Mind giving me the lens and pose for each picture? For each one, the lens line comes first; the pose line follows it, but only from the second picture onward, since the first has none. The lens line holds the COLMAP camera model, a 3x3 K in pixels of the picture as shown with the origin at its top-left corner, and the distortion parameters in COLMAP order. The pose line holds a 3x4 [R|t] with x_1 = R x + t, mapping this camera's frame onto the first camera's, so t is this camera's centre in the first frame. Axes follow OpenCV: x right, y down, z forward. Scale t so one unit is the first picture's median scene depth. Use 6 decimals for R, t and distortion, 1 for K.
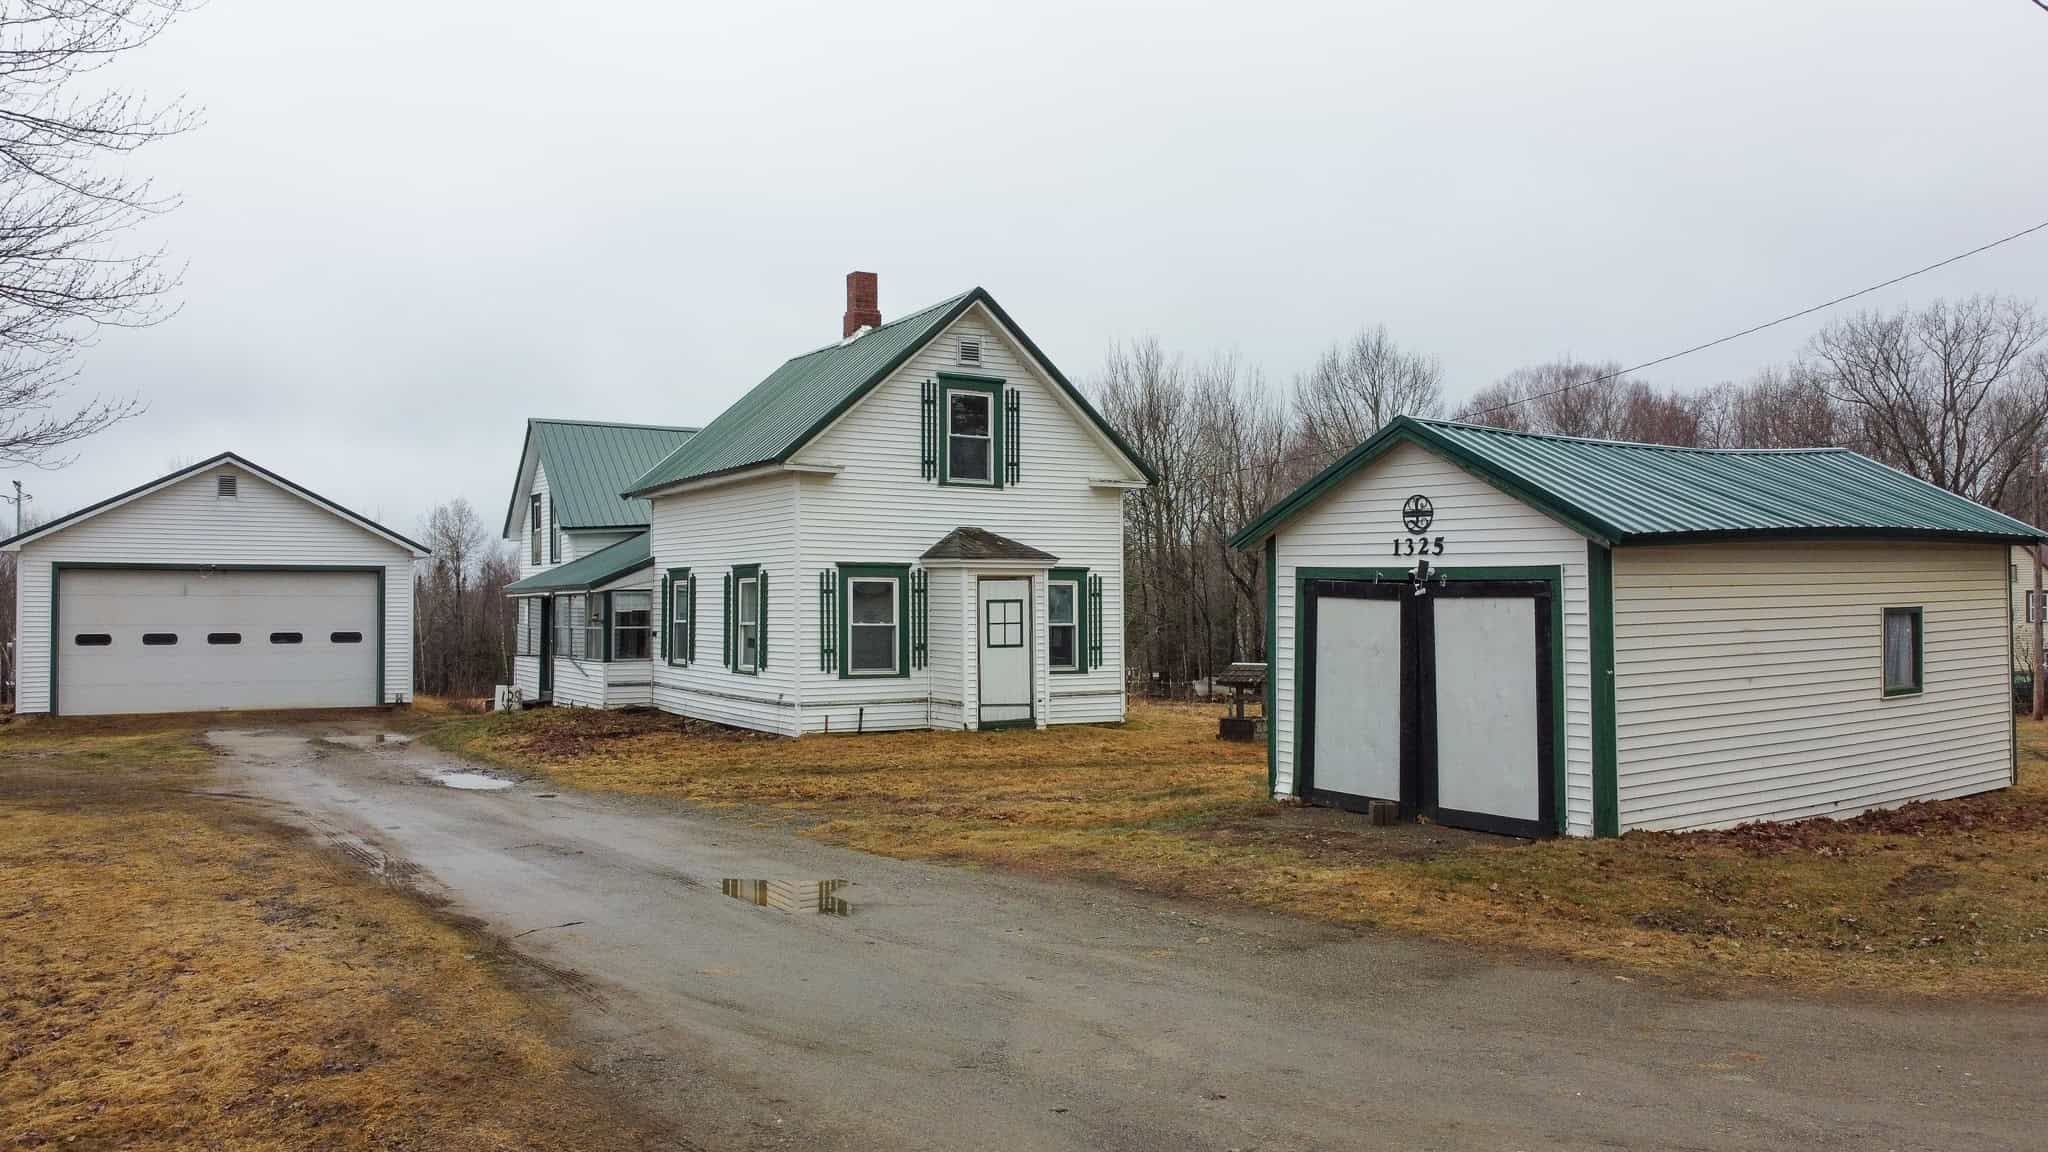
lens RADIAL K [[1548.0, 0, 1023.5], [0, 1548.0, 588.9], [0, 0, 1]] dist [0.001669, -0.008783]
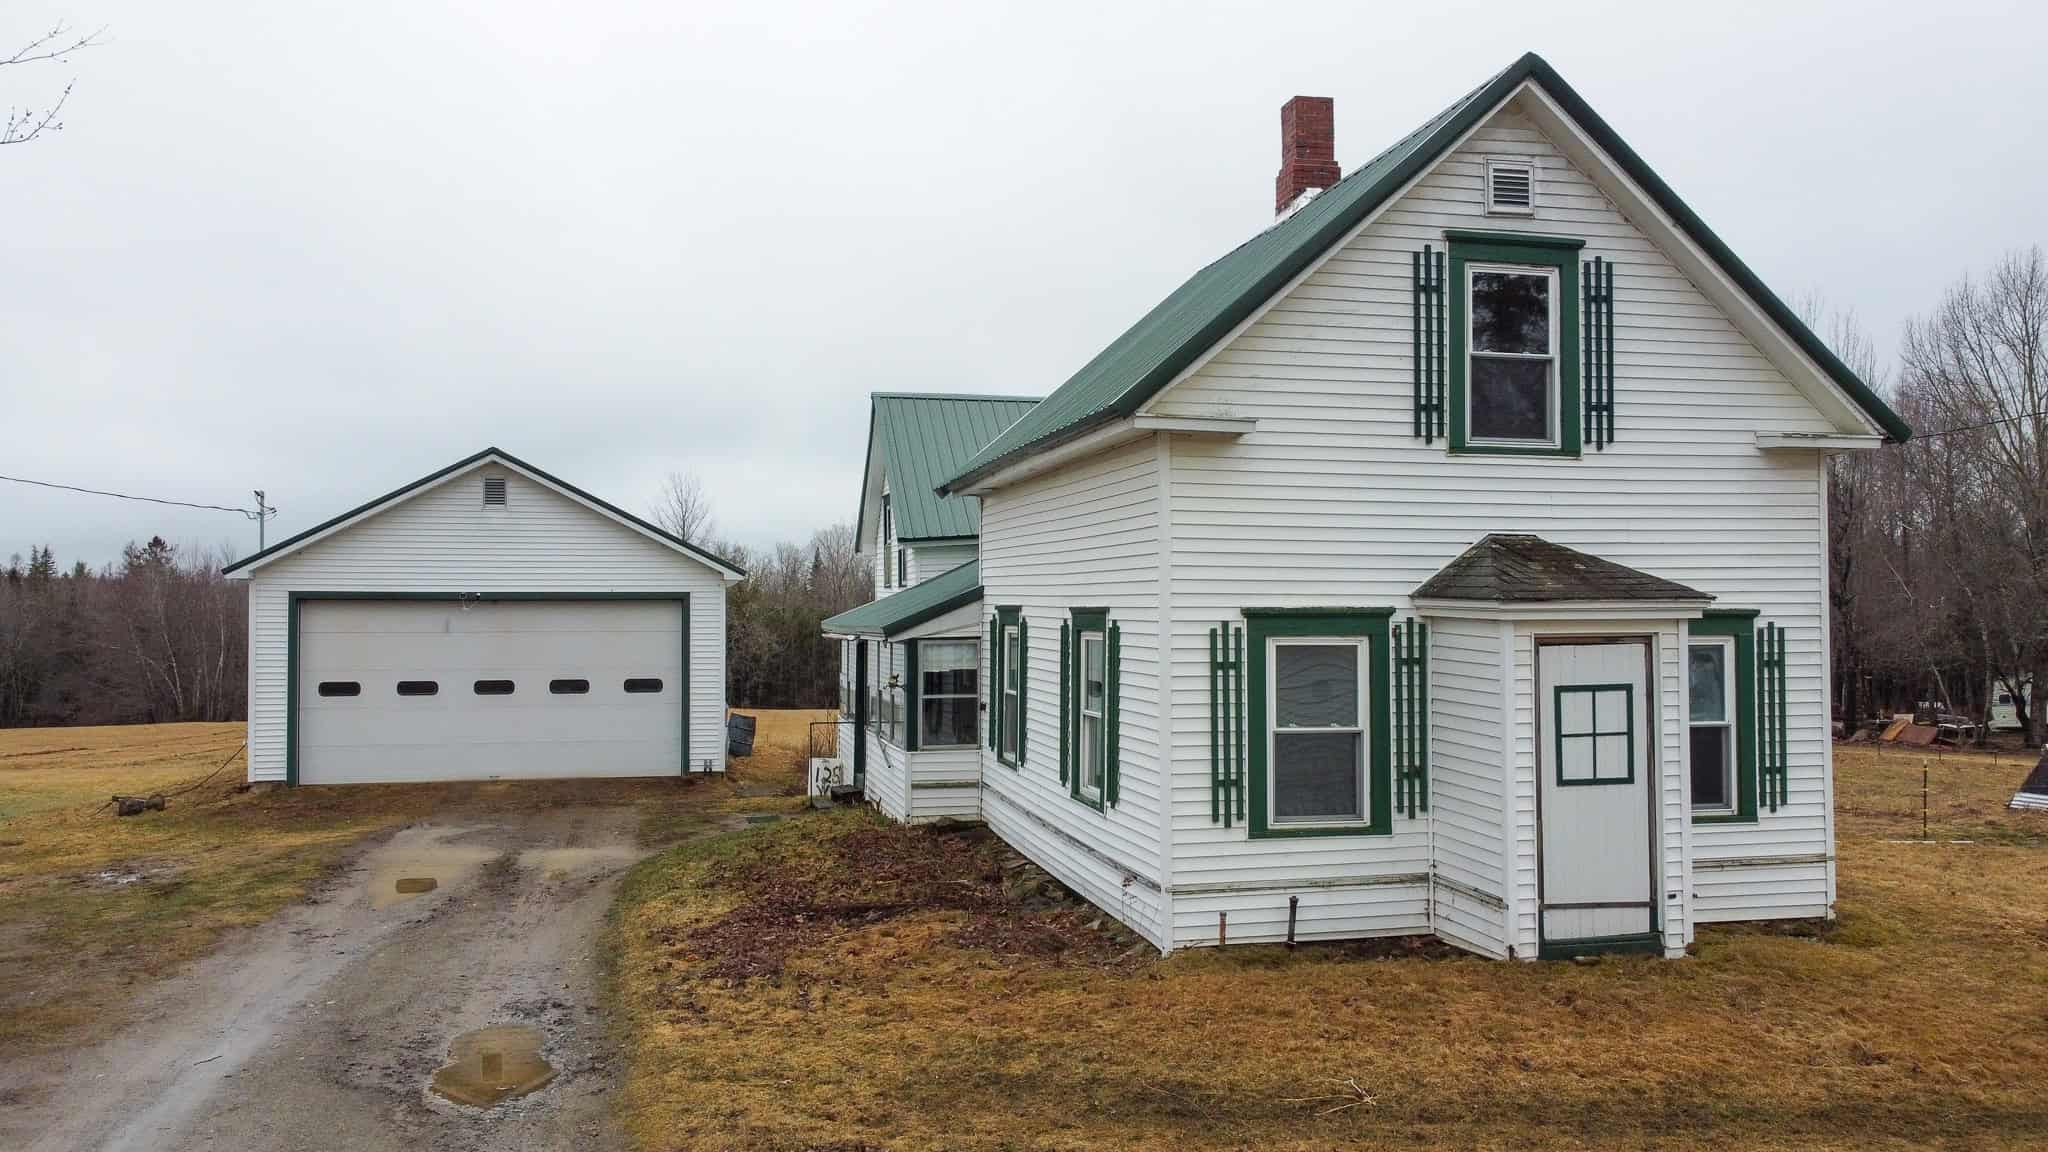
lens RADIAL K [[1548.0, 0, 1023.5], [0, 1548.0, 588.9], [0, 0, 1]] dist [0.001669, -0.008783]
pose [[0.951633, -0.004541, -0.307204, -0.031633], [0.004983, 0.999987, 0.000654, -0.023200], [0.307197, -0.002154, 0.951643, 0.472518]]
